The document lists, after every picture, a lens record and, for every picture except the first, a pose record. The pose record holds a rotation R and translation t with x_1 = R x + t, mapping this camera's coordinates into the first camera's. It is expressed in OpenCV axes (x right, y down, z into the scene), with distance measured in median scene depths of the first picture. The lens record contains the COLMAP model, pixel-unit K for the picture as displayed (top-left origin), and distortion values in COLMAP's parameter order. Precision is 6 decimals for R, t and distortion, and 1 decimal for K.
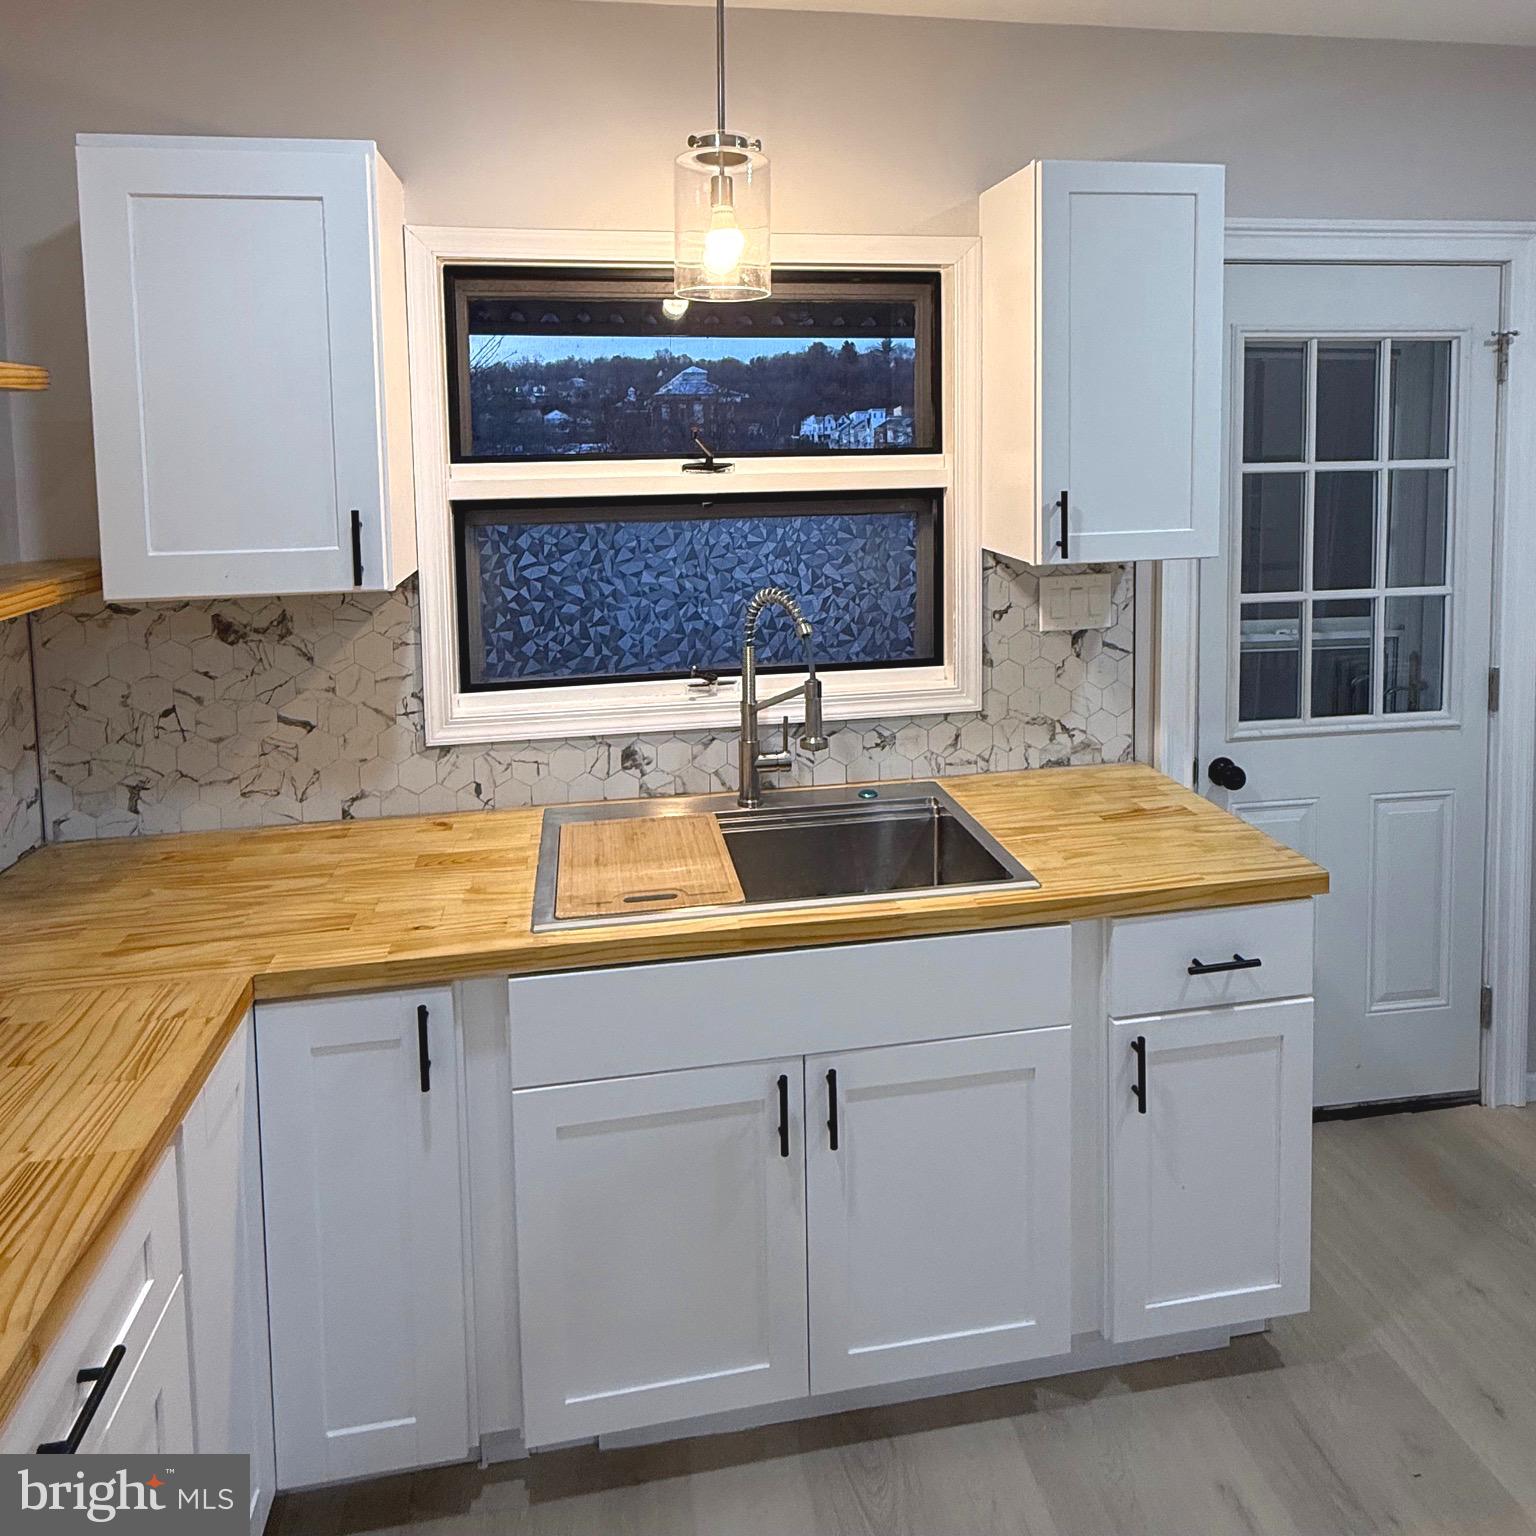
lens RADIAL K [[1052.2, 0, 761.8], [0, 1052.2, 513.1], [0, 0, 1]] dist [-0.001164, 0.000649]
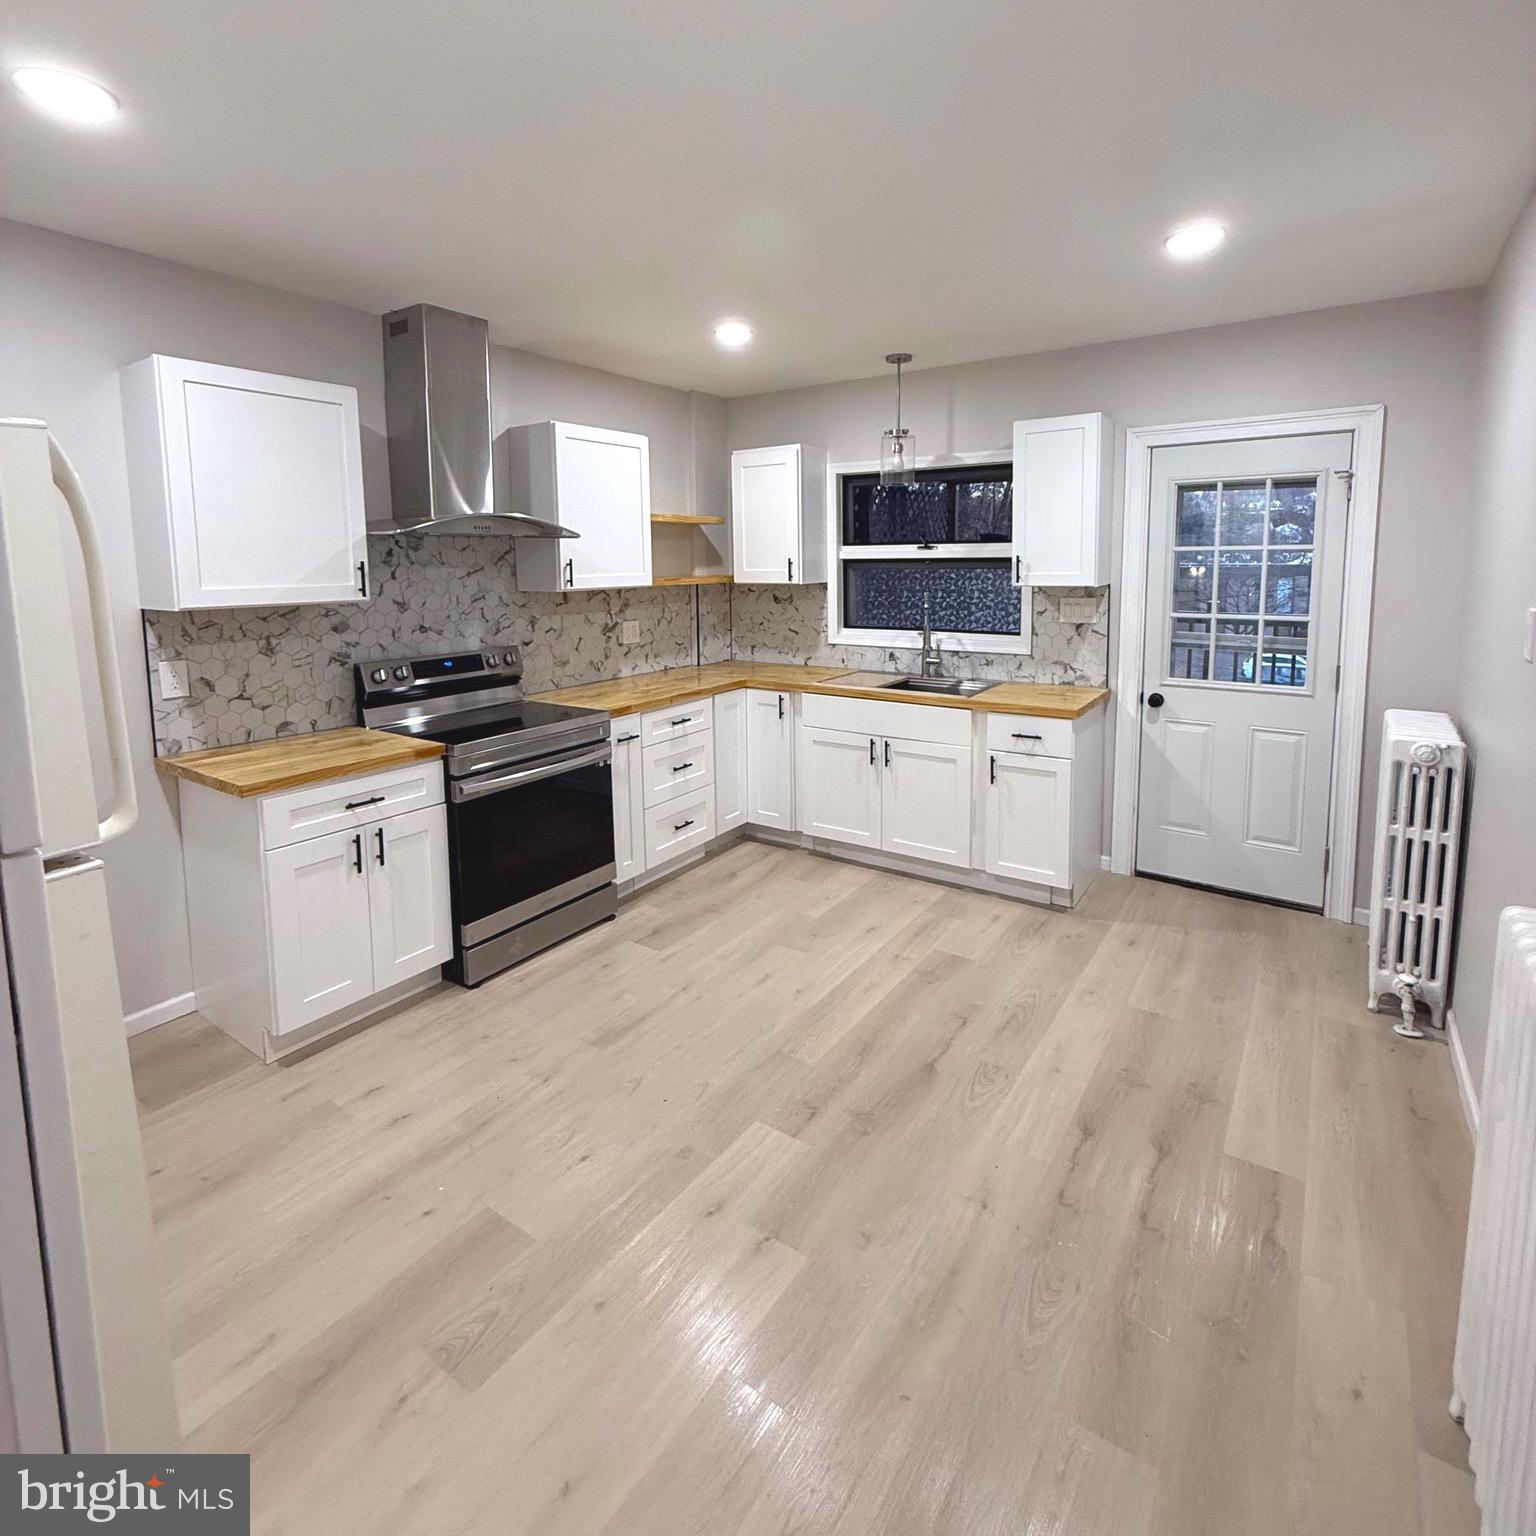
lens RADIAL K [[817.1, 0, 770.8], [0, 817.1, 644.9], [0, 0, 1]] dist [-0.000321, -0.000039]
pose [[0.721227, 0.083299, -0.687672, 1.134991], [-0.046930, 0.996338, 0.071468, 0.073060], [0.691107, -0.019272, 0.722495, -0.750838]]
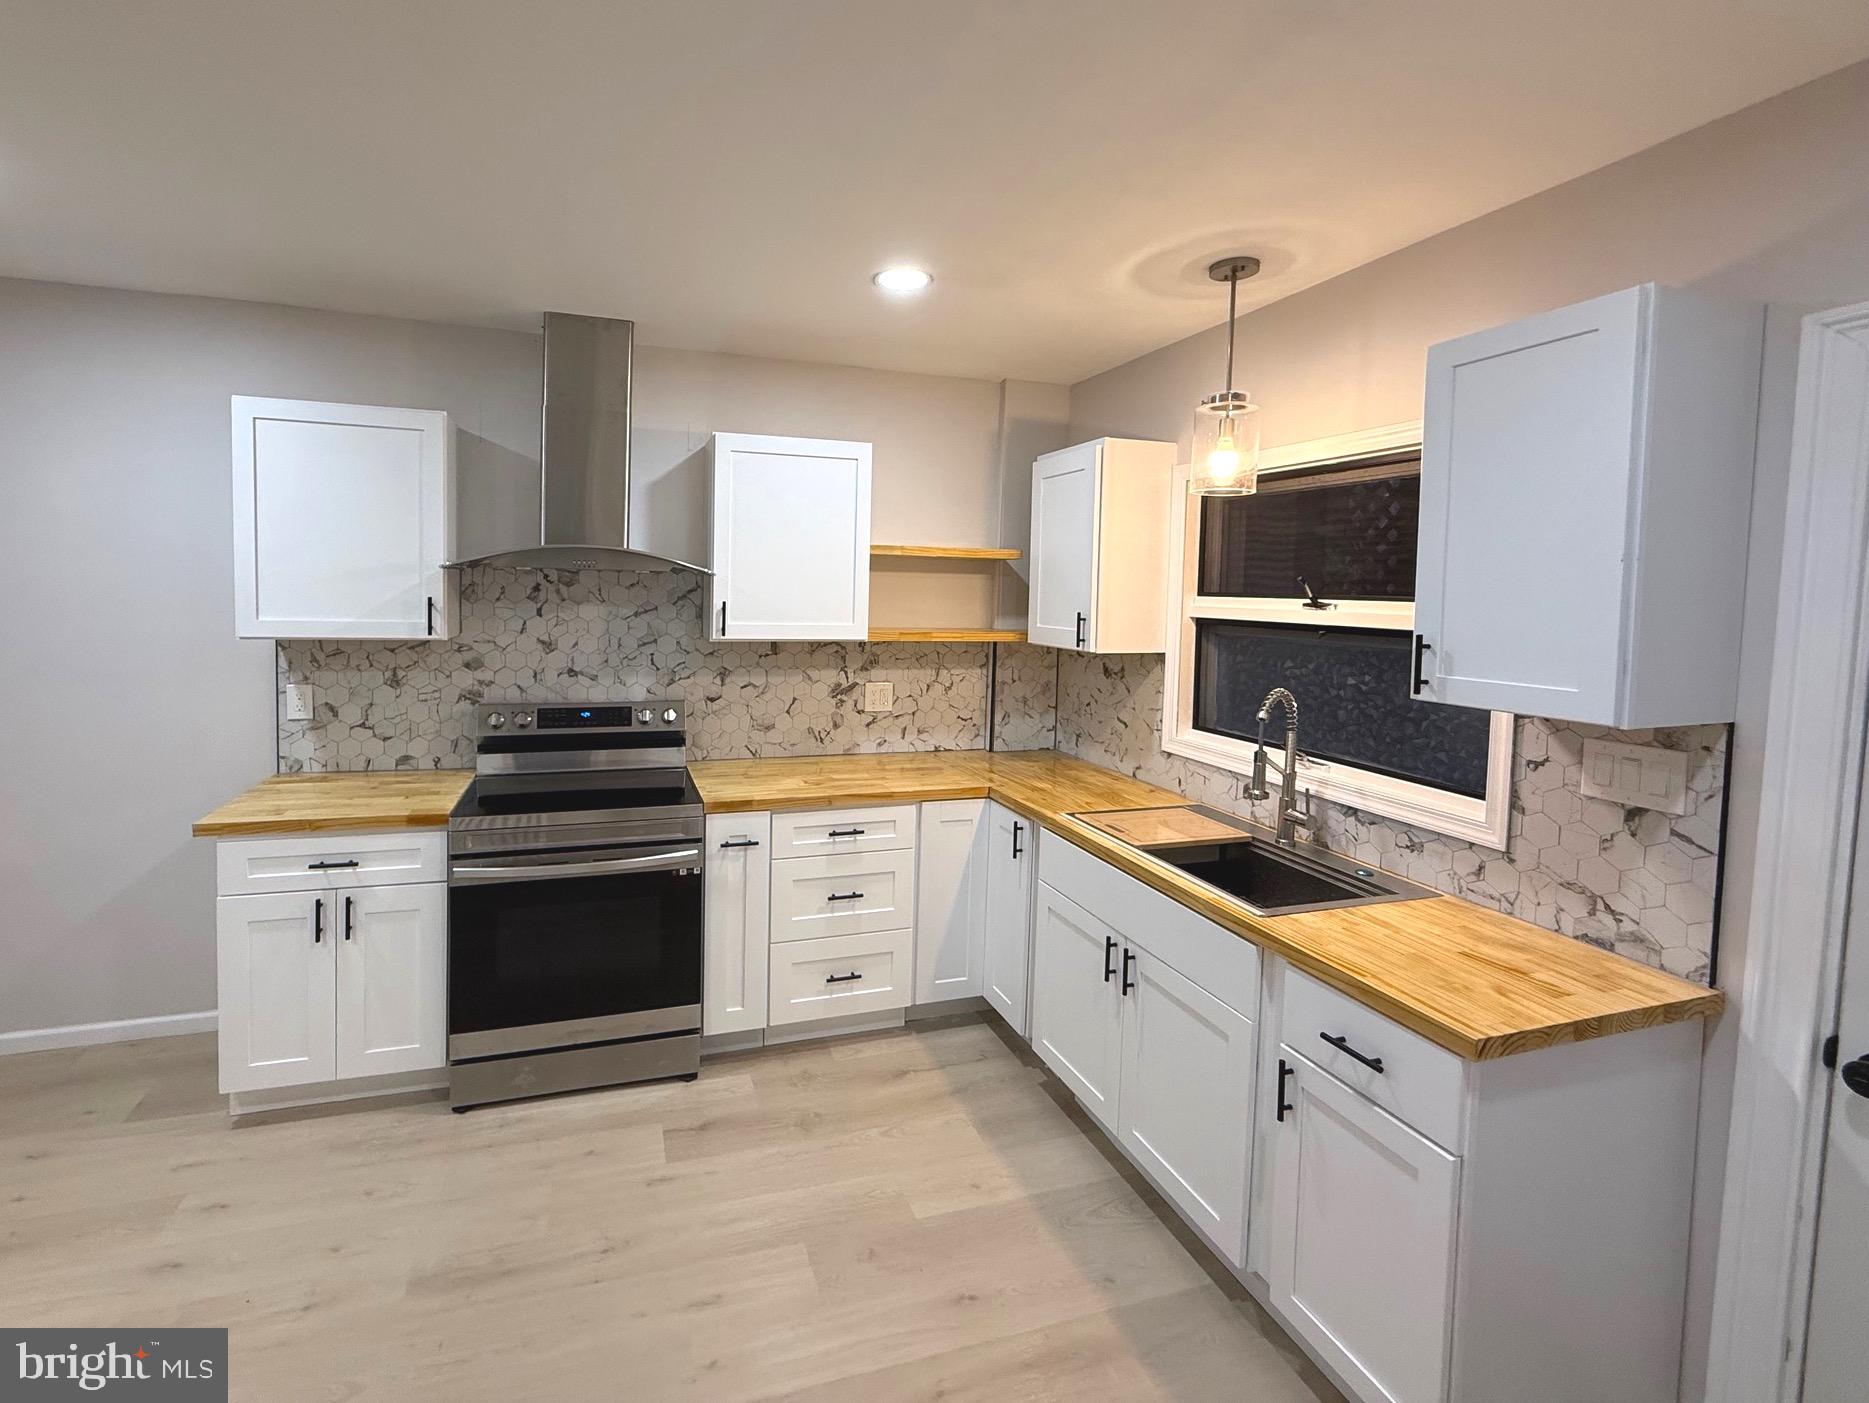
lens RADIAL K [[814.4, 0, 837.0], [0, 814.4, 633.2], [0, 0, 1]] dist [0.000010, -0.000485]
pose [[0.119105, 0.078431, -0.989779, 1.010358], [-0.090199, 0.993608, 0.067881, -0.024652], [0.988776, 0.081193, 0.125418, 0.253274]]
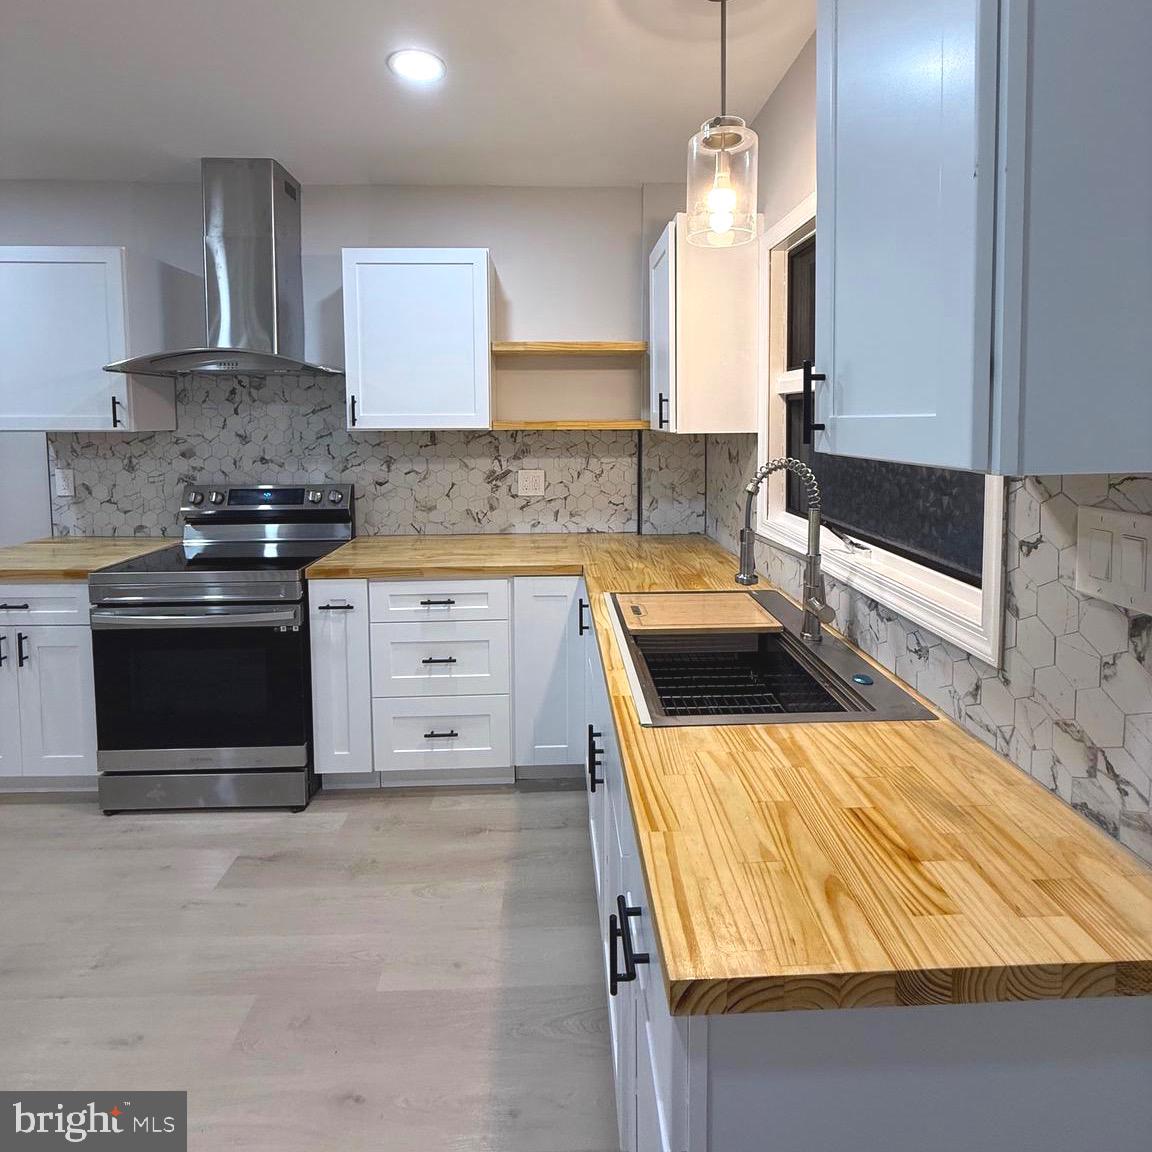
lens RADIAL K [[609.8, 0, 576.6], [0, 609.8, 457.4], [0, 0, 1]] dist [0.000218, -0.000499]
pose [[-0.129083, 0.083985, -0.988071, 0.735124], [-0.059089, 0.993985, 0.092207, 0.018431], [0.989872, 0.070287, -0.123344, 0.829214]]
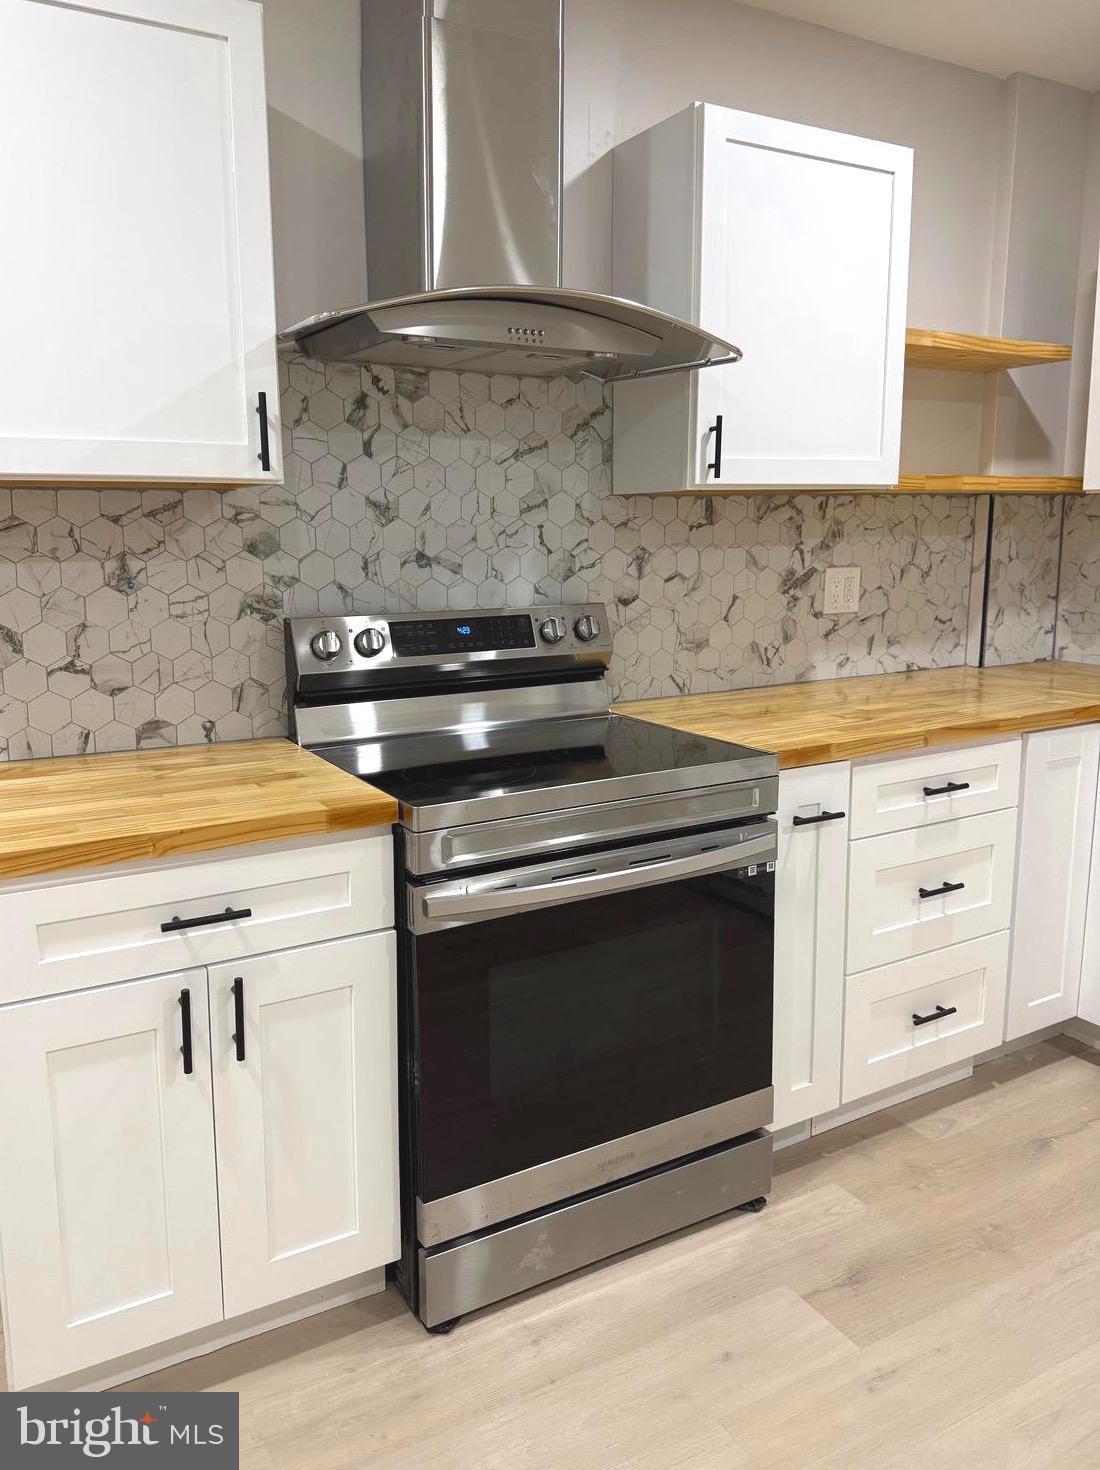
lens RADIAL K [[1073.6, 0, 514.1], [0, 1073.6, 704.7], [0, 0, 1]] dist [0.178593, -0.383095]
pose [[0.338866, 0.169618, -0.925418, 0.574325], [-0.059362, 0.985509, 0.158895, 0.157911], [0.938960, 0.001090, 0.344025, -0.333620]]
